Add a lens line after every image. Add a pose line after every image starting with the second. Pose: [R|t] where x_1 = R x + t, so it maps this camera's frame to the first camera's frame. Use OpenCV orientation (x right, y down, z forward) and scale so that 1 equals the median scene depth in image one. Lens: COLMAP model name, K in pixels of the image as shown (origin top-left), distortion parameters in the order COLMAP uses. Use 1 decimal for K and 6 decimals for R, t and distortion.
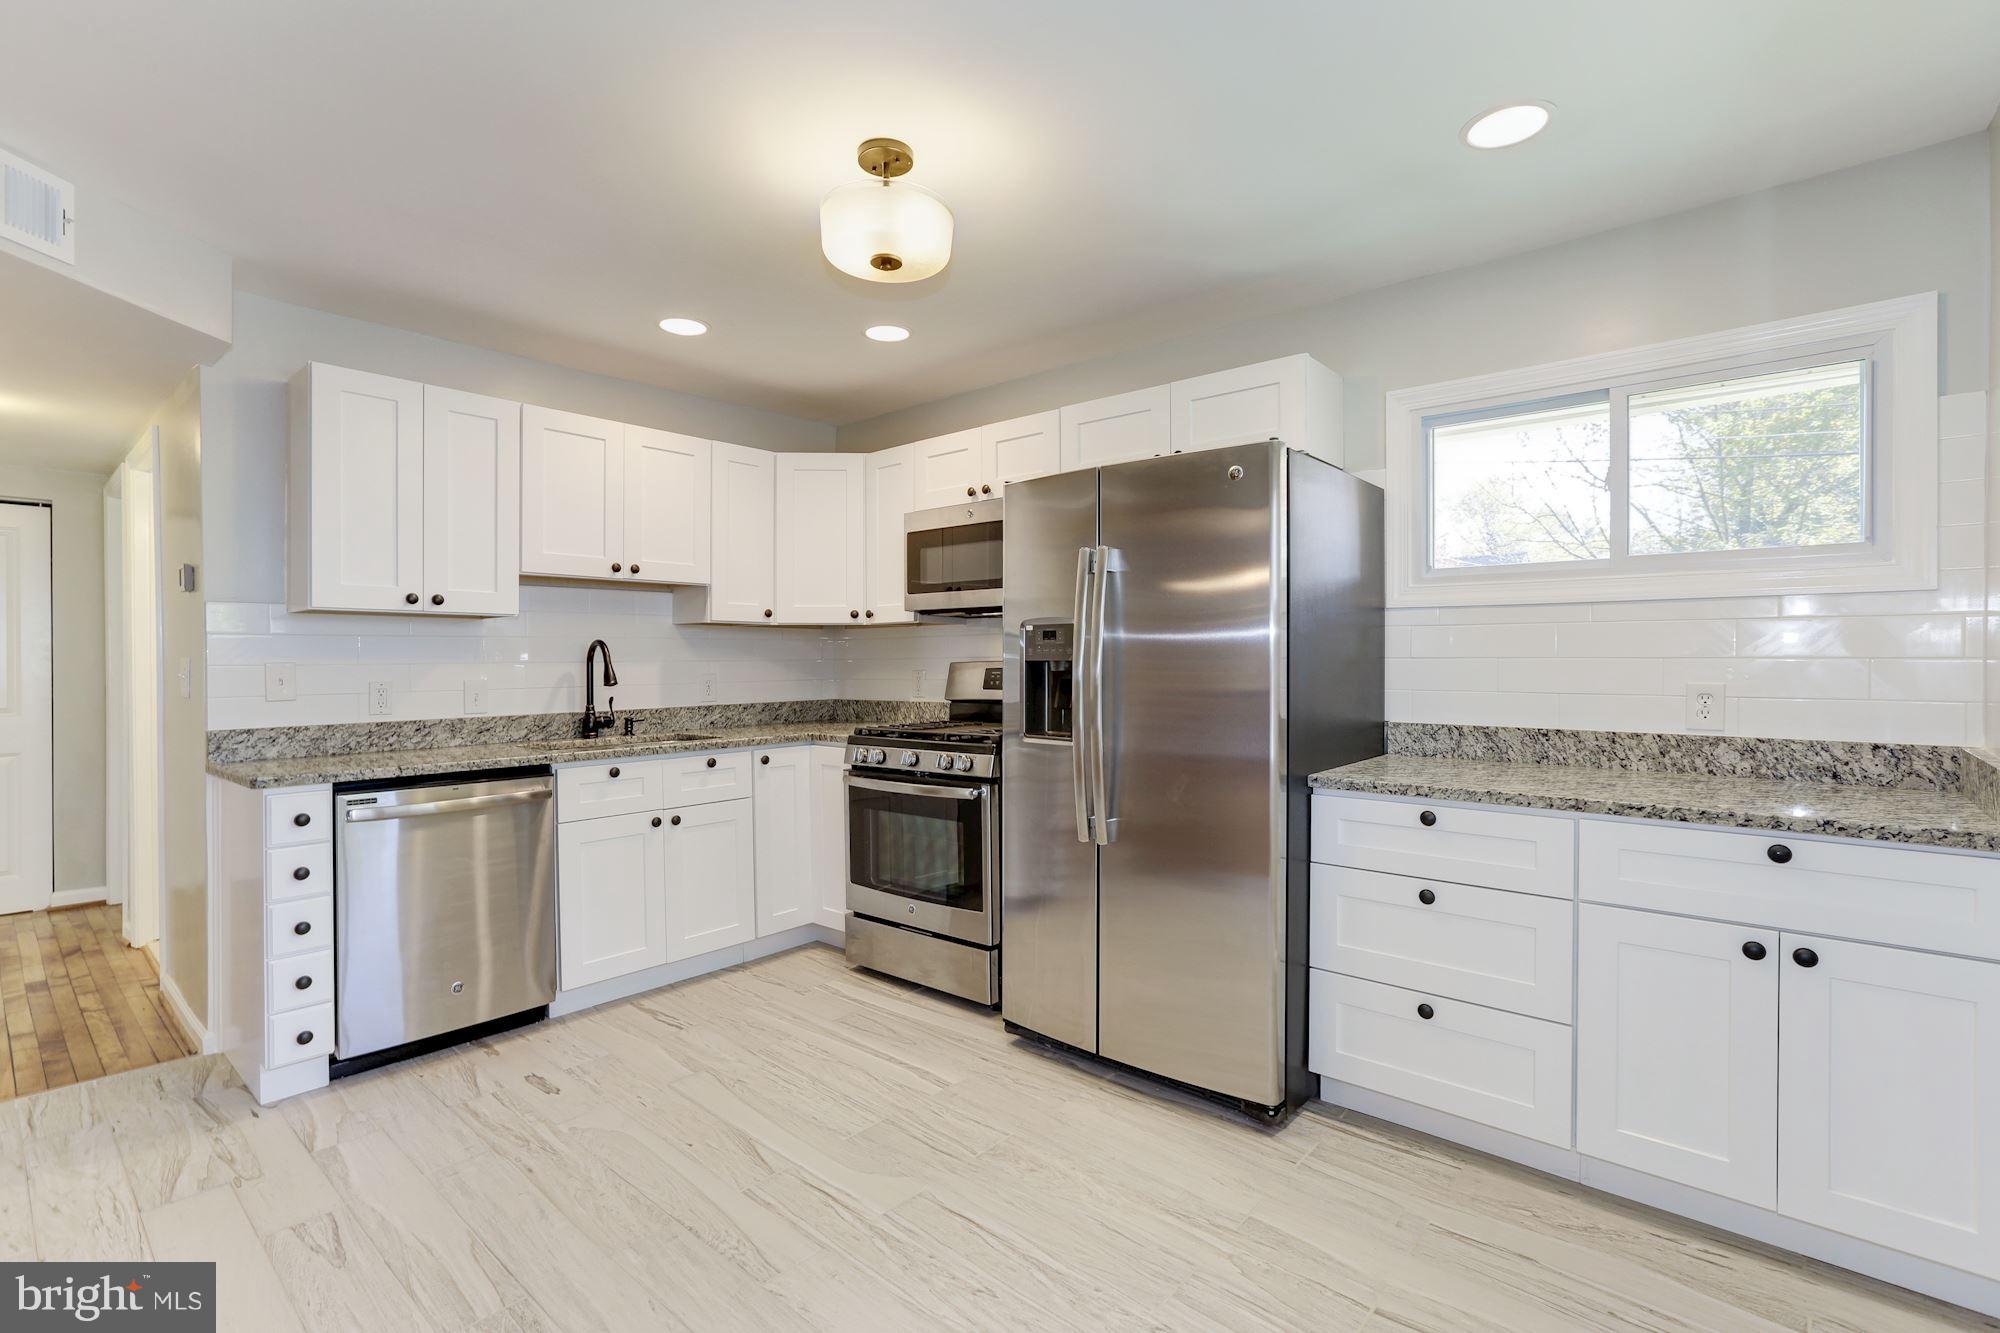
lens RADIAL K [[892.9, 0, 989.4], [0, 892.9, 664.8], [0, 0, 1]] dist [-0.030272, 0.013147]
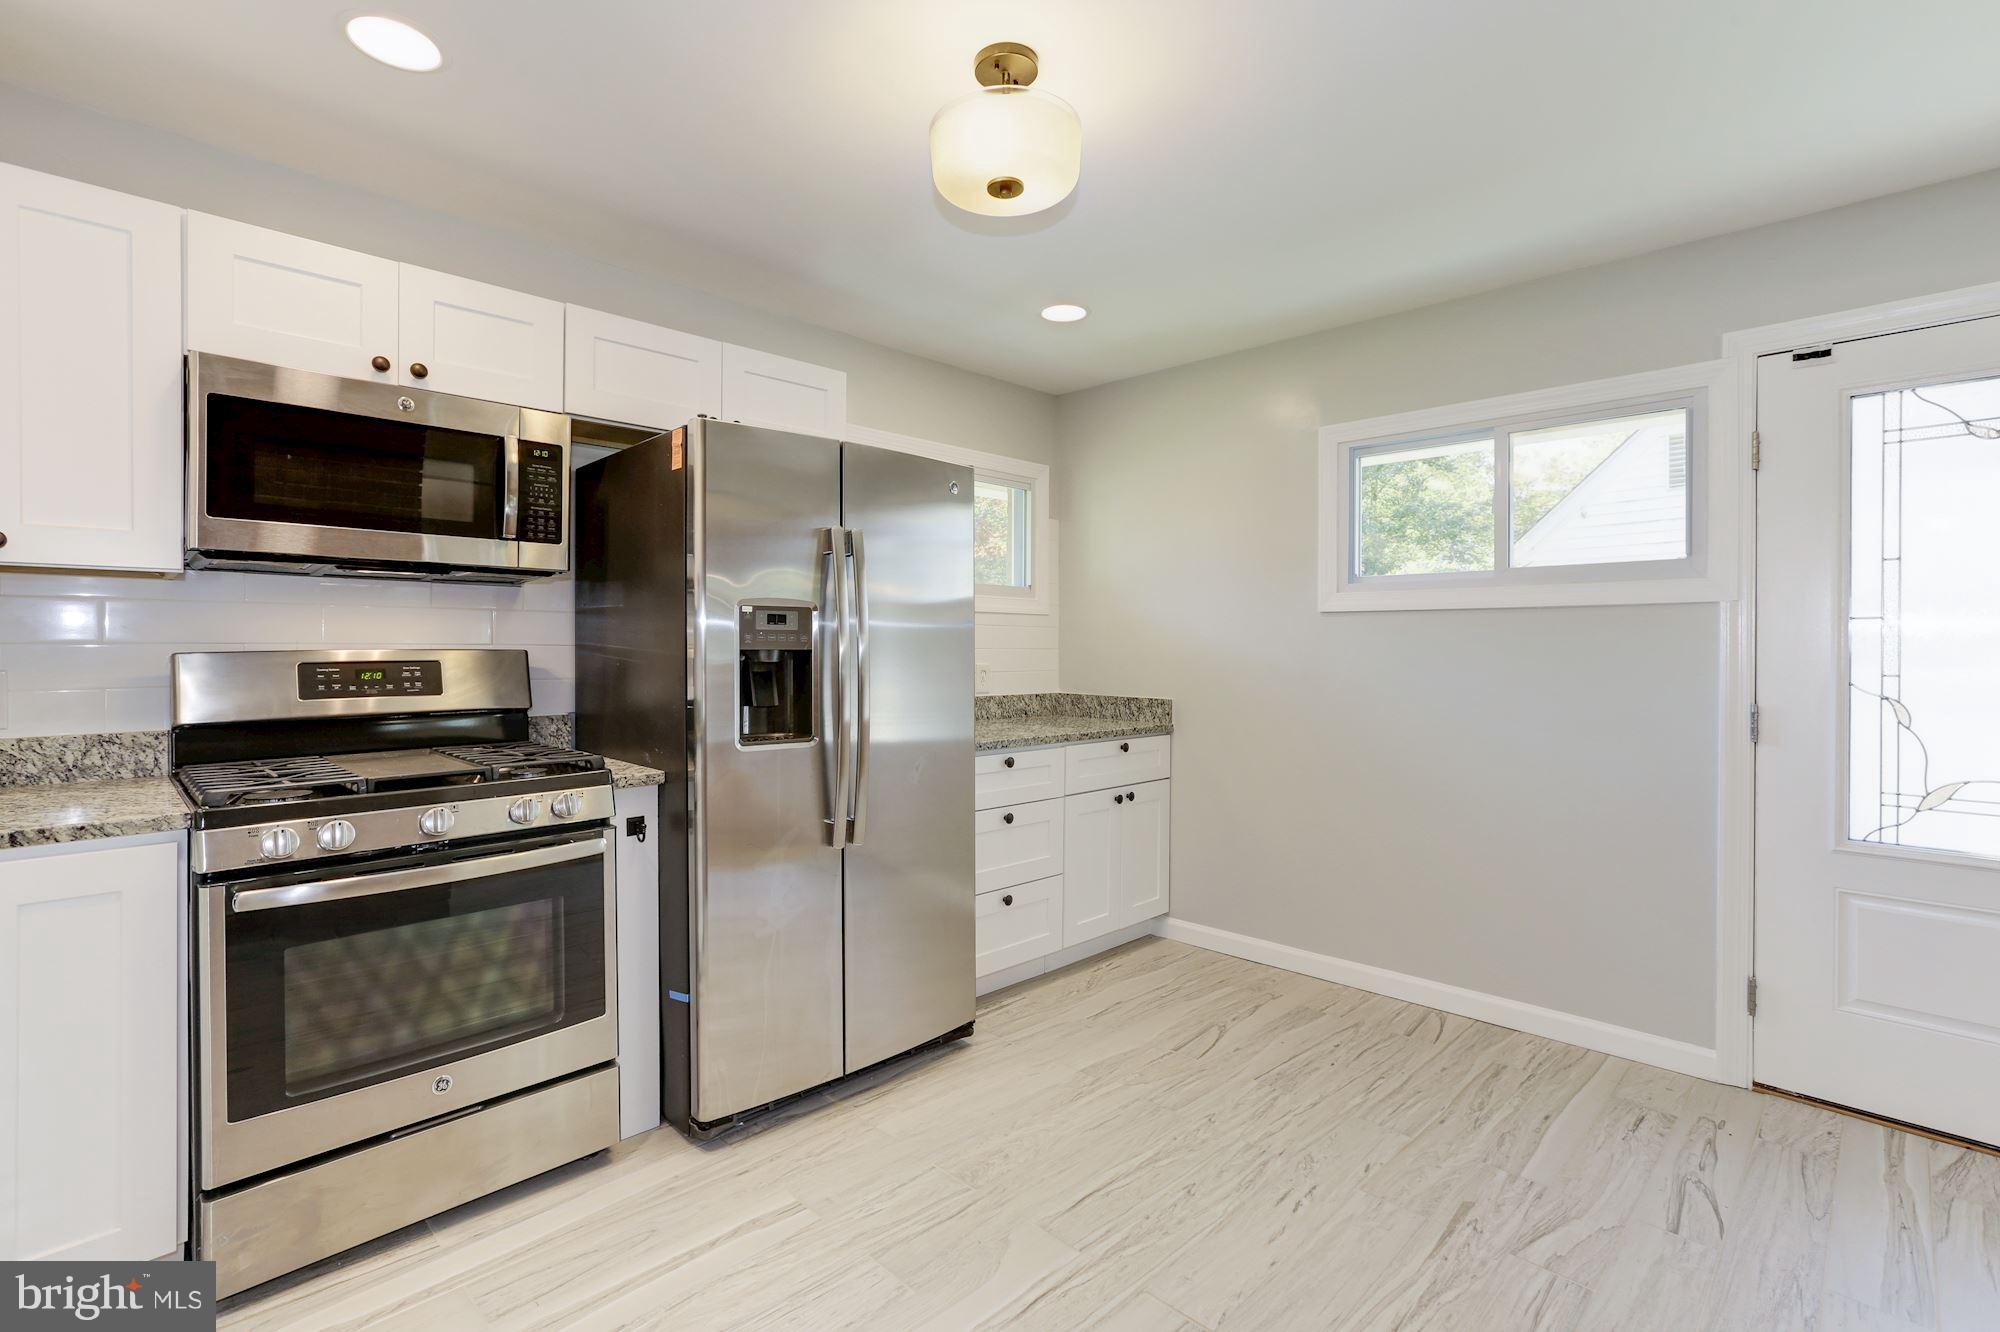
lens RADIAL K [[931.1, 0, 976.0], [0, 931.1, 651.8], [0, 0, 1]] dist [-0.026985, 0.000444]
pose [[0.072478, -0.001080, 0.997369, -0.821891], [-0.001521, 0.999998, 0.001193, -0.004108], [-0.997369, -0.001604, 0.072476, 0.786923]]
